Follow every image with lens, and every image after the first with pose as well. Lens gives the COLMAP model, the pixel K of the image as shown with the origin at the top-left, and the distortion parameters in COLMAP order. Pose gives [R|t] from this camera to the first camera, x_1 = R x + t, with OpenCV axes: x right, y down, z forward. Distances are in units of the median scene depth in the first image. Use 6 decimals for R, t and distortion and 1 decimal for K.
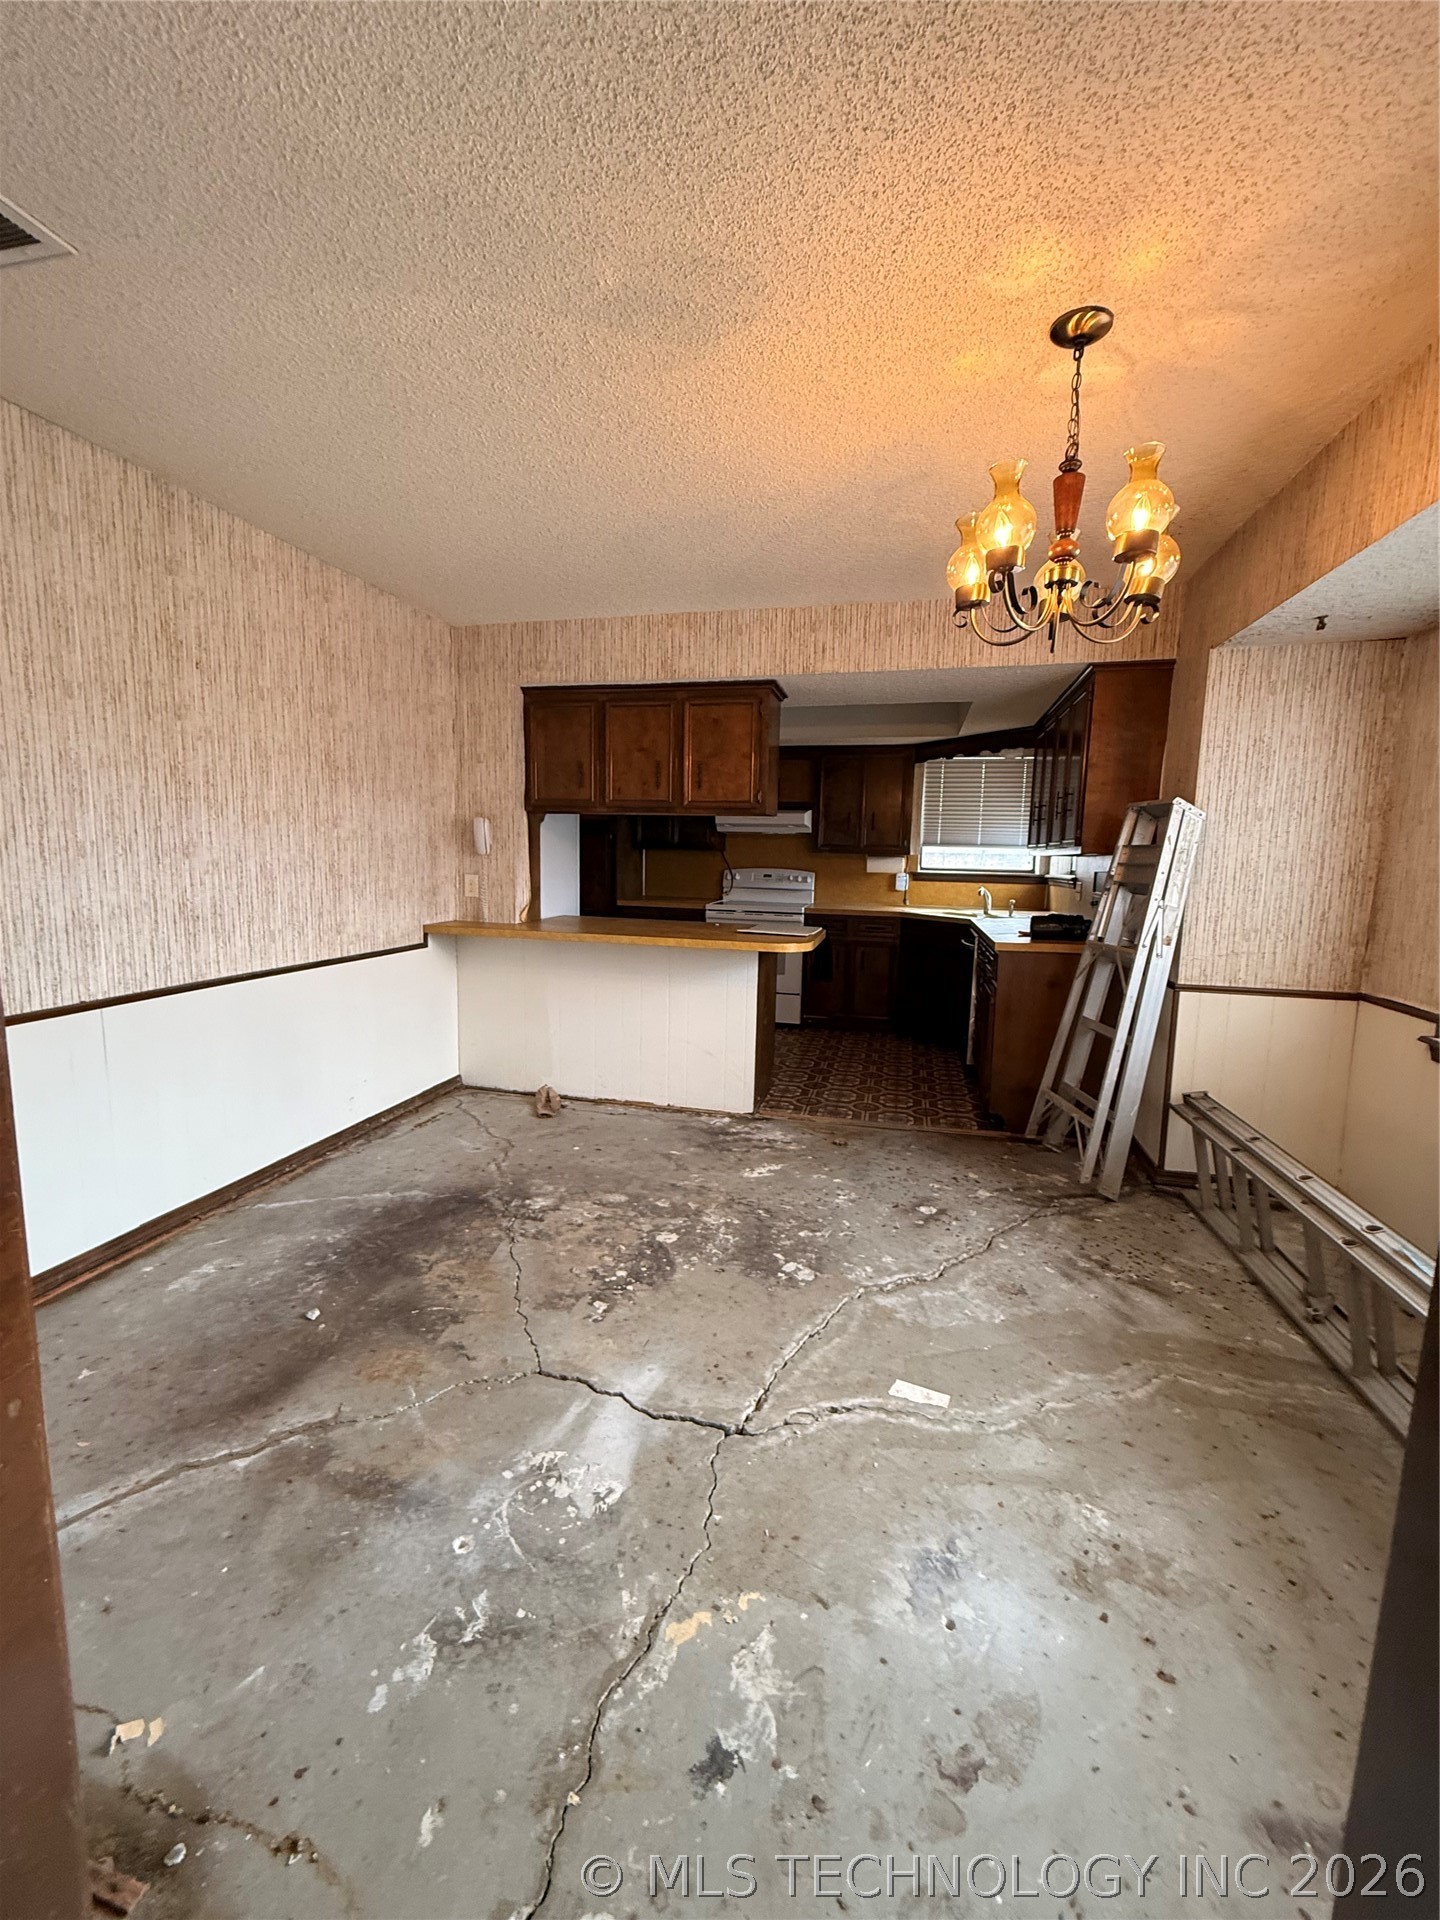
lens RADIAL K [[767.9, 0, 719.8], [0, 767.9, 954.5], [0, 0, 1]] dist [0.001749, -0.000373]
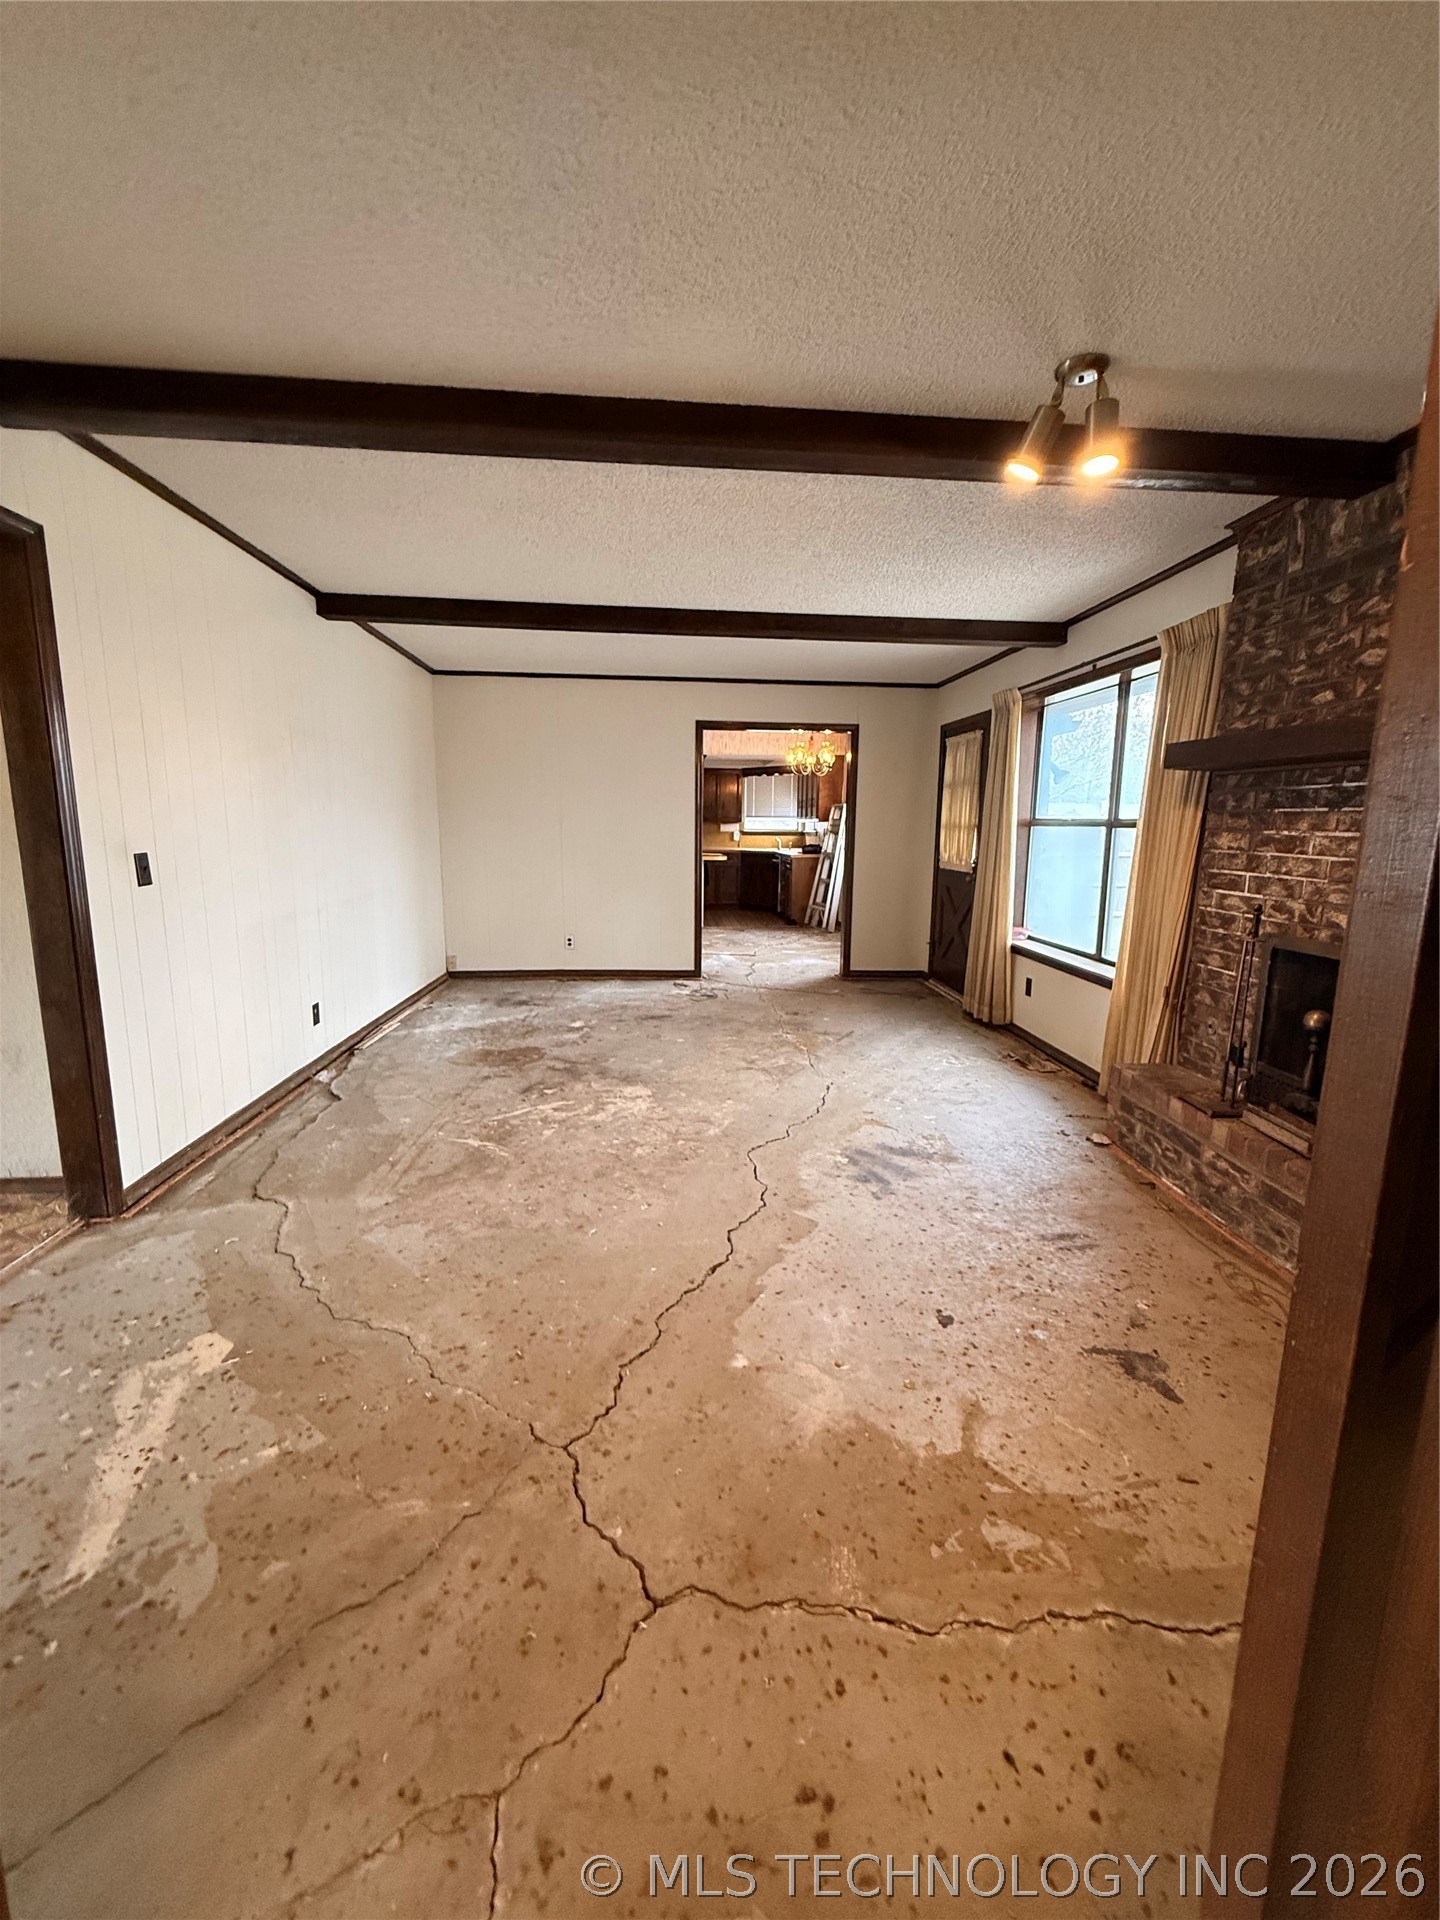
lens RADIAL K [[767.9, 0, 719.8], [0, 767.9, 954.5], [0, 0, 1]] dist [0.001749, -0.000373]
pose [[0.952619, -0.062163, 0.297745, -0.485638], [0.048889, 0.997458, 0.051831, 0.124078], [-0.300210, -0.034819, 0.953237, -1.040695]]
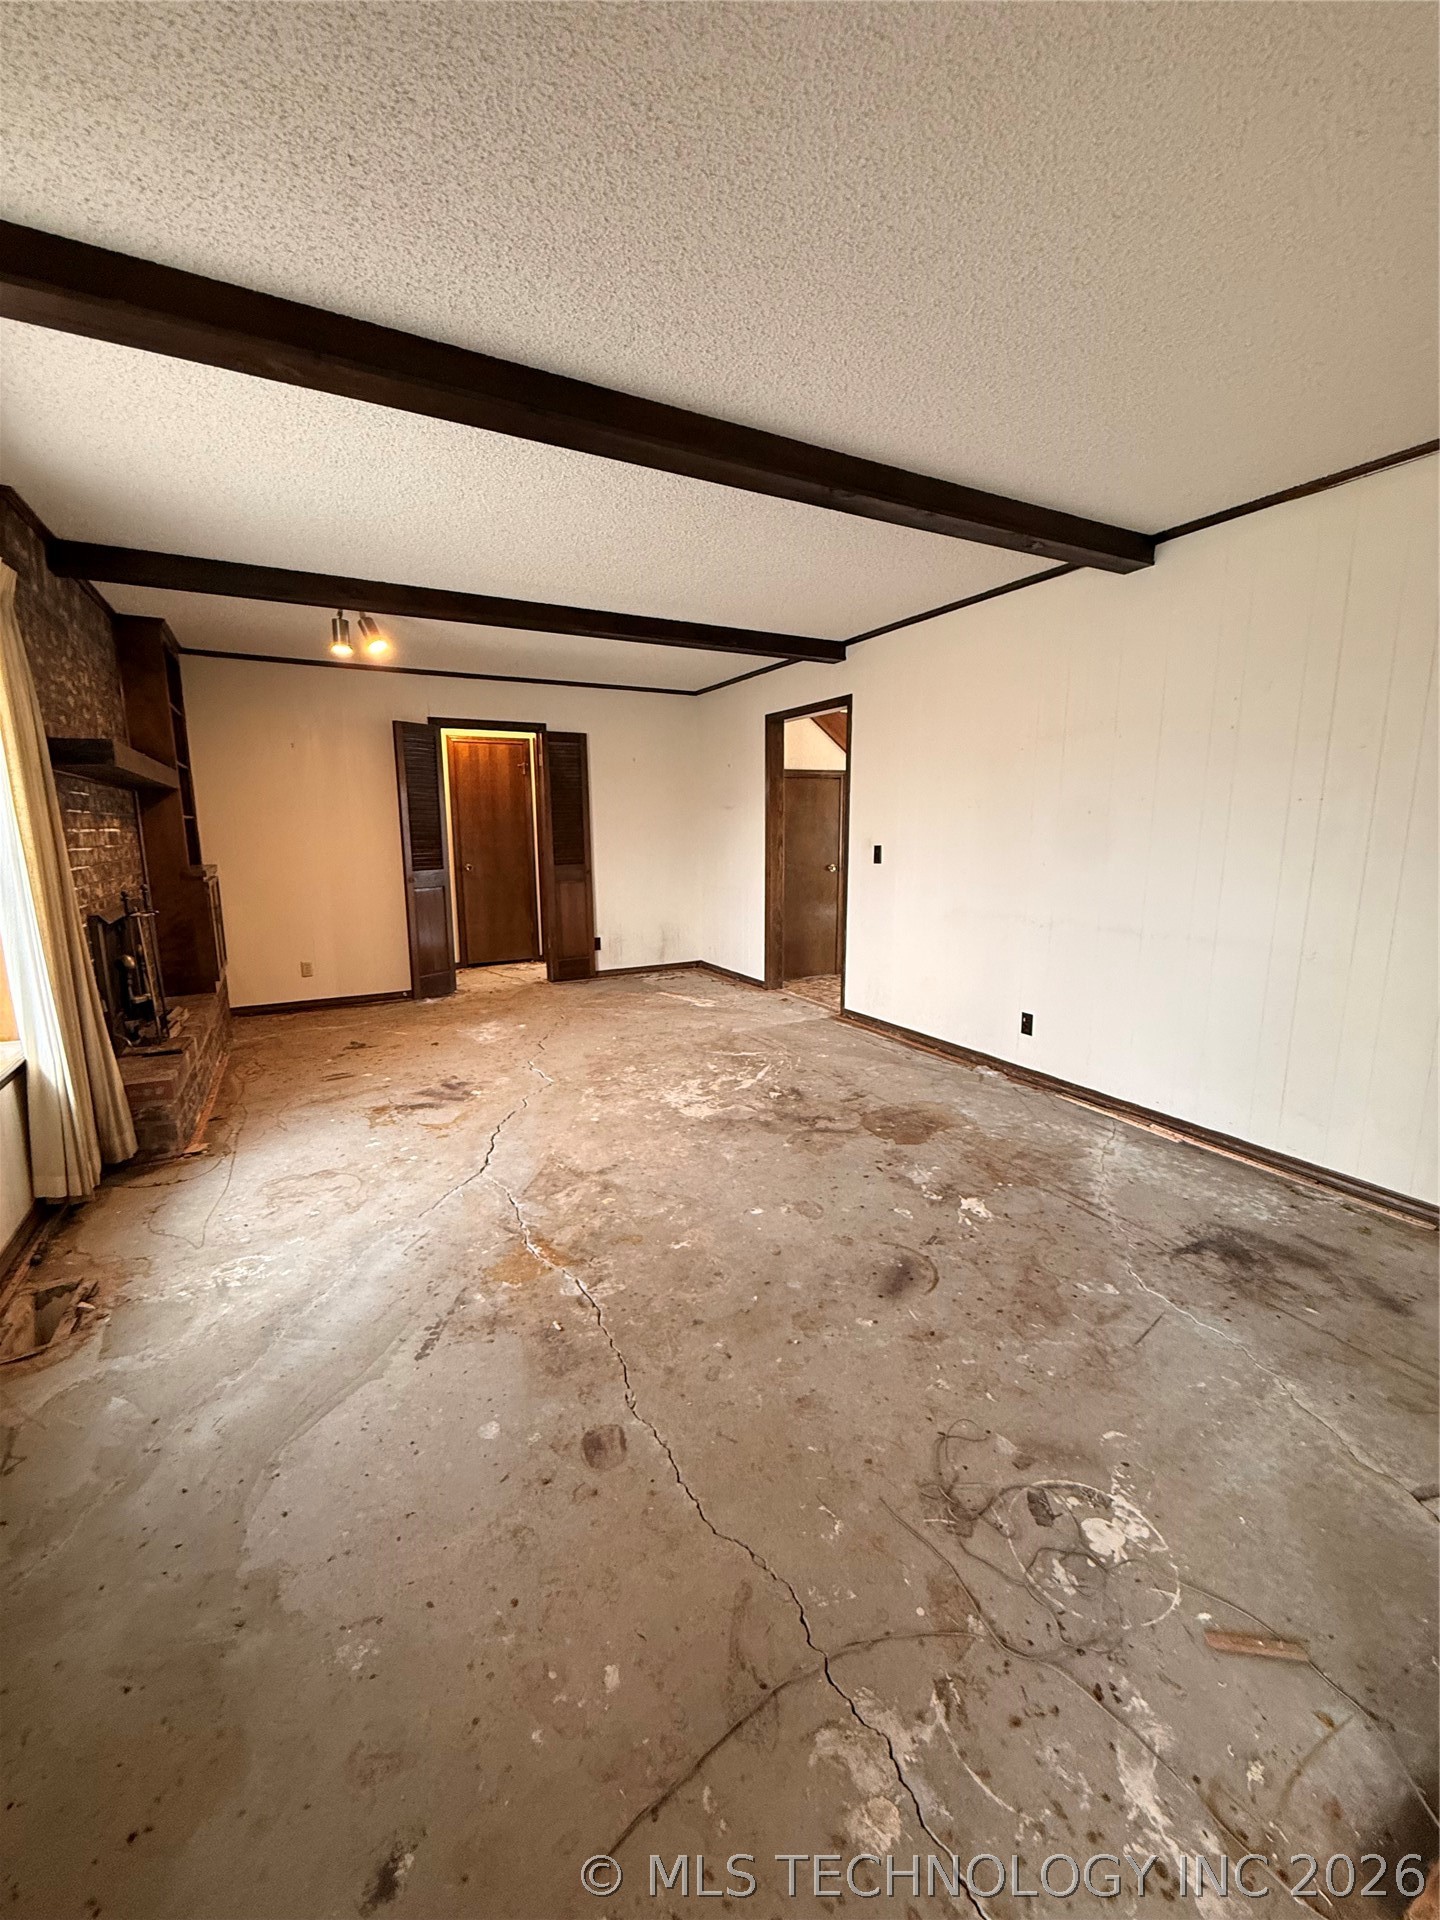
lens RADIAL K [[767.9, 0, 719.8], [0, 767.9, 954.5], [0, 0, 1]] dist [0.001749, -0.000373]
pose [[-0.742794, 0.091917, -0.663180, 0.989082], [-0.099744, 0.964285, 0.245368, -0.248927], [0.662048, 0.248406, -0.707097, 2.054967]]
